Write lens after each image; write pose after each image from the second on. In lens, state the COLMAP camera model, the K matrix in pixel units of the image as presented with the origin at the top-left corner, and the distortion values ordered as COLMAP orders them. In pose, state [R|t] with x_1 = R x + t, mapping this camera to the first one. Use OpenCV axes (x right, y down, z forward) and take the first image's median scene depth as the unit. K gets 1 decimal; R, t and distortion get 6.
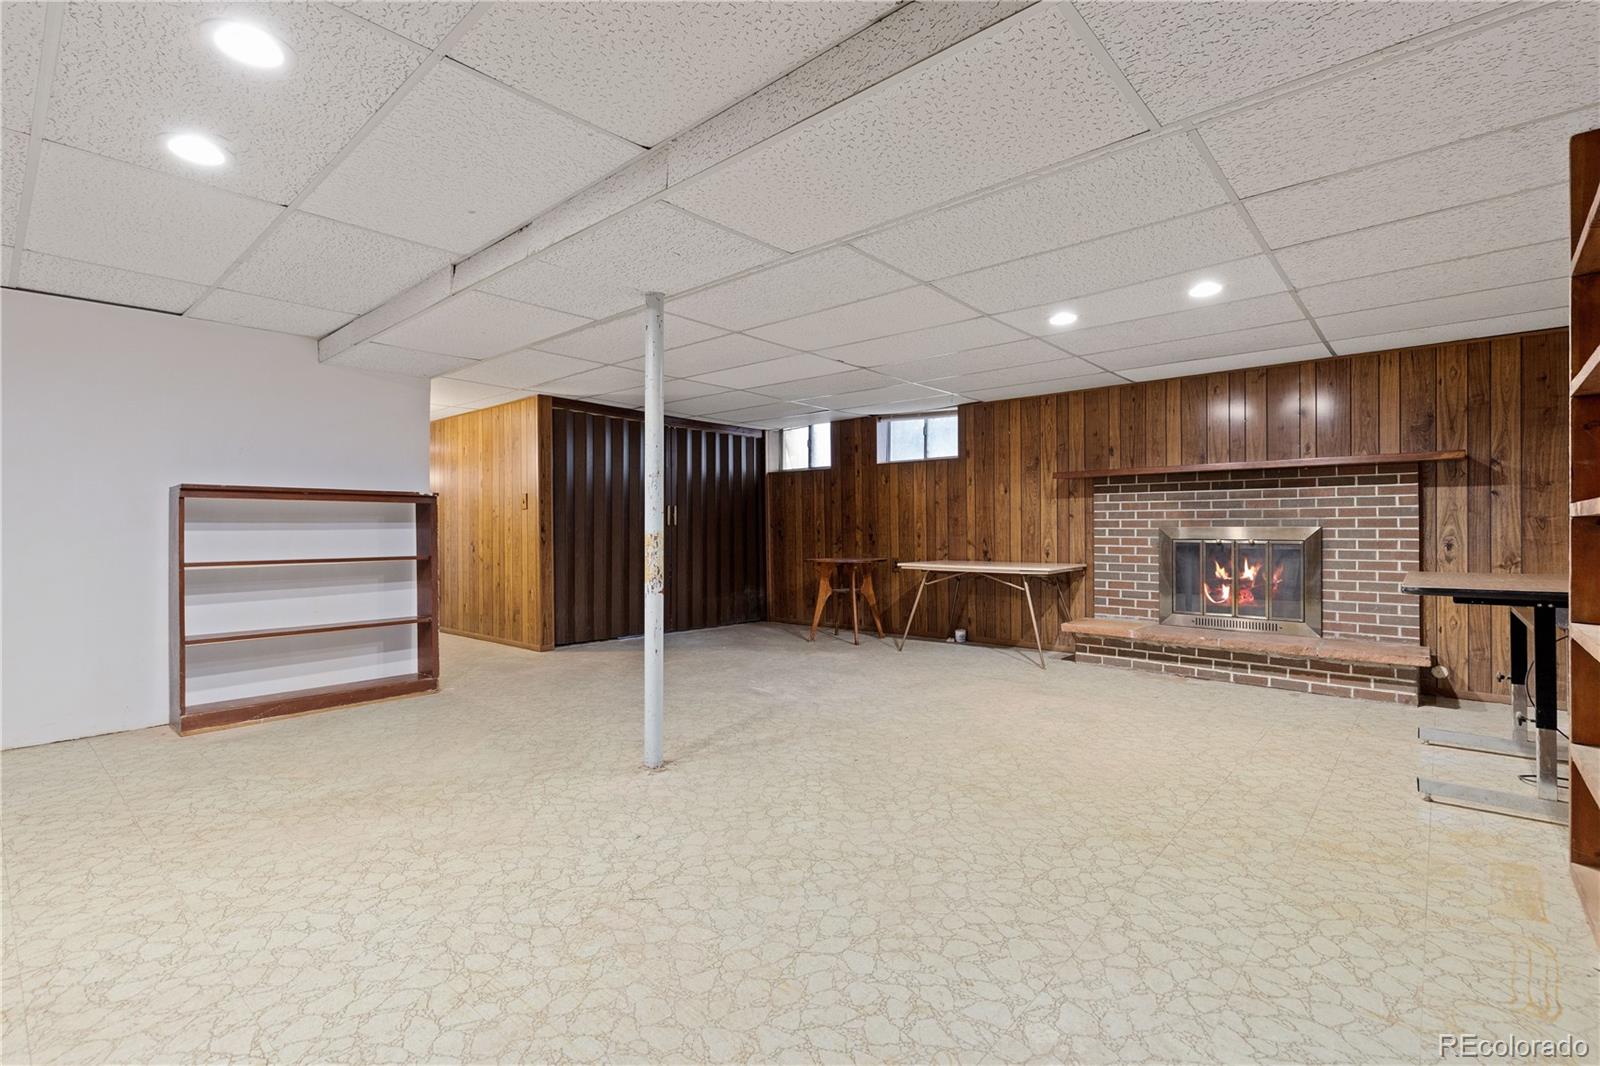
lens RADIAL K [[733.4, 0, 791.8], [0, 733.4, 528.8], [0, 0, 1]] dist [0.010154, -0.000591]
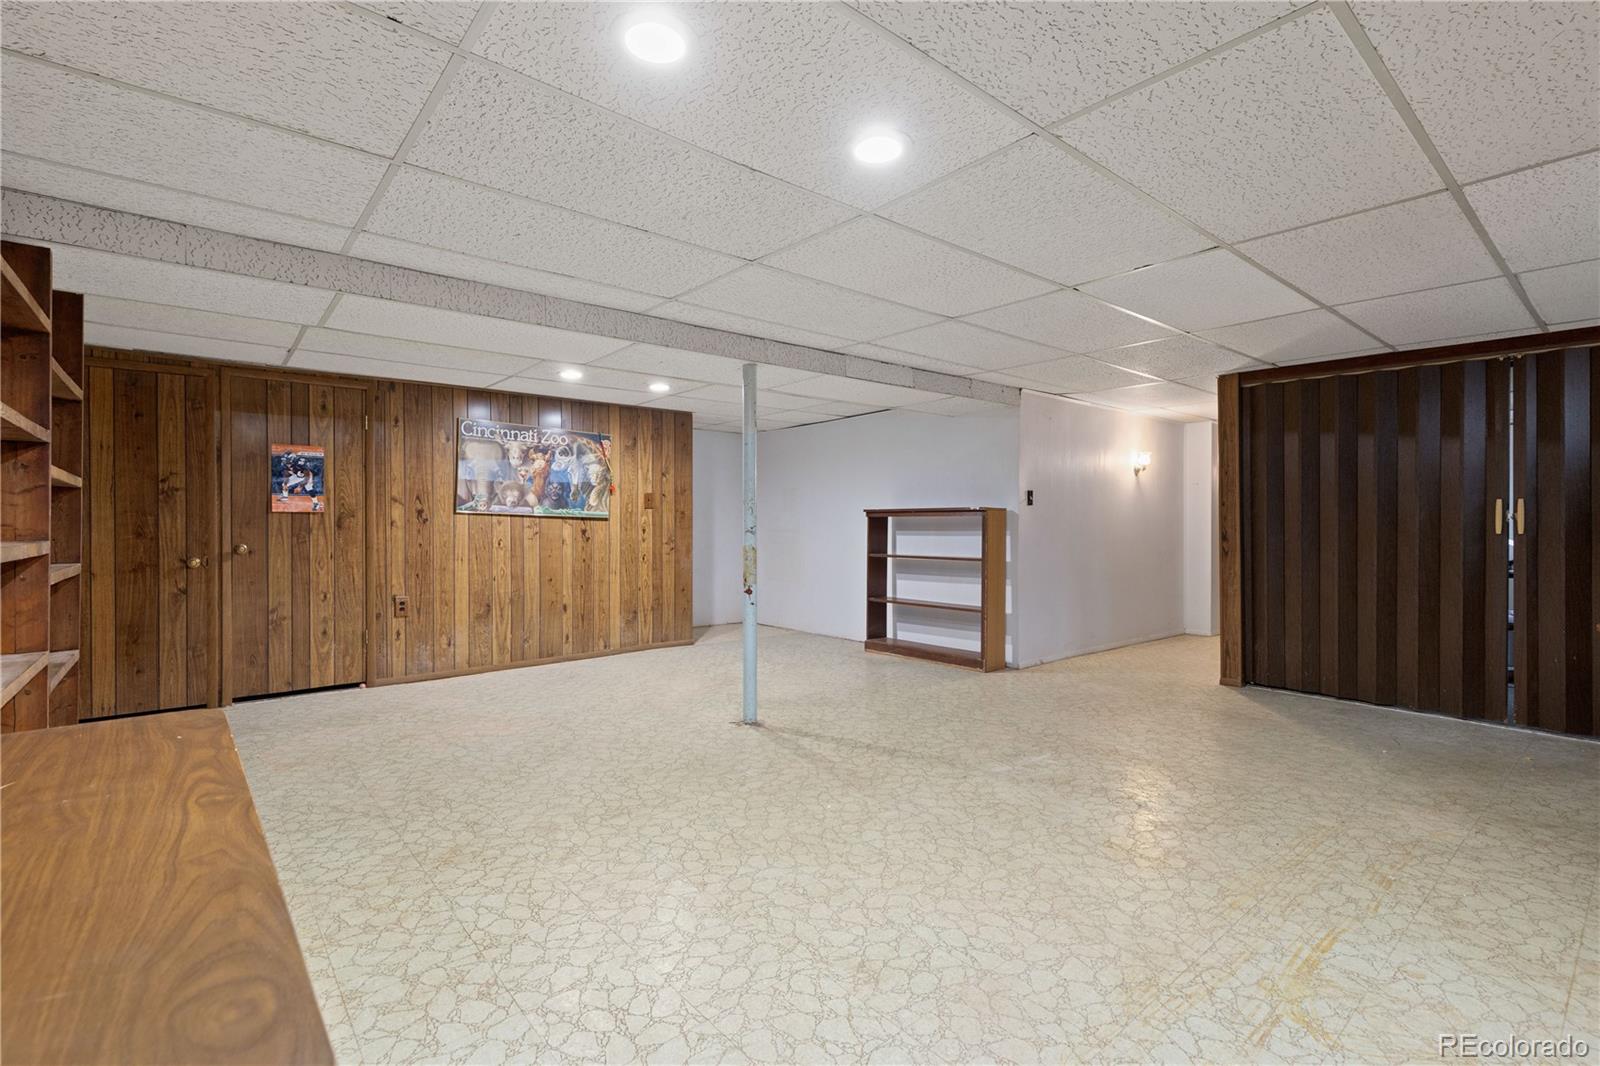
lens RADIAL K [[733.4, 0, 791.8], [0, 733.4, 528.8], [0, 0, 1]] dist [0.010154, -0.000591]
pose [[-0.153825, 0.010076, -0.988047, 1.226939], [0.005287, 0.999942, 0.009374, -0.043483], [0.988084, -0.003782, -0.153870, 1.420053]]
